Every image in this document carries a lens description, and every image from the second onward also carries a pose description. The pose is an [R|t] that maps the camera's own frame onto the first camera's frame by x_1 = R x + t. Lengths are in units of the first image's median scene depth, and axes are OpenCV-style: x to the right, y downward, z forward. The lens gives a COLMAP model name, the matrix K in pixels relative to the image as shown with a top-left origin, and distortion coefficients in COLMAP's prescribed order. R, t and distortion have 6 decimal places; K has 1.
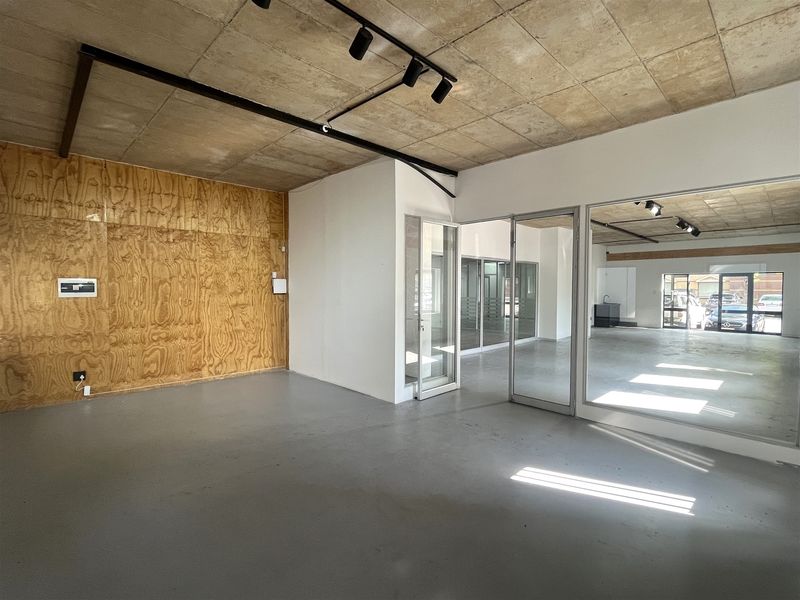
lens RADIAL K [[383.1, 0, 400.7], [0, 383.1, 295.7], [0, 0, 1]] dist [0.000847, -0.000471]
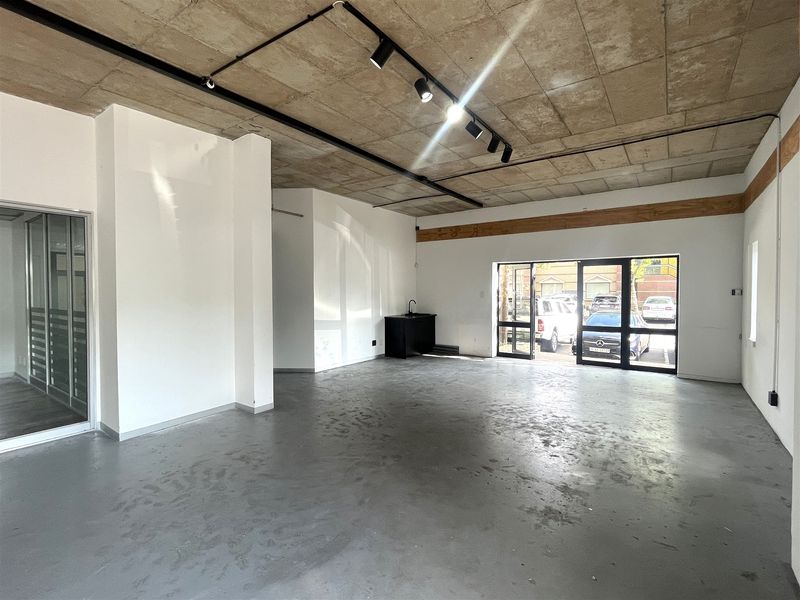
lens RADIAL K [[383.1, 0, 399.4], [0, 383.1, 300.0], [0, 0, 1]] dist [0.000847, -0.000471]
pose [[0.983916, -0.009077, 0.178403, 0.448629], [0.008765, 0.999958, 0.002535, -0.003597], [-0.178419, -0.000931, 0.983954, 0.469502]]
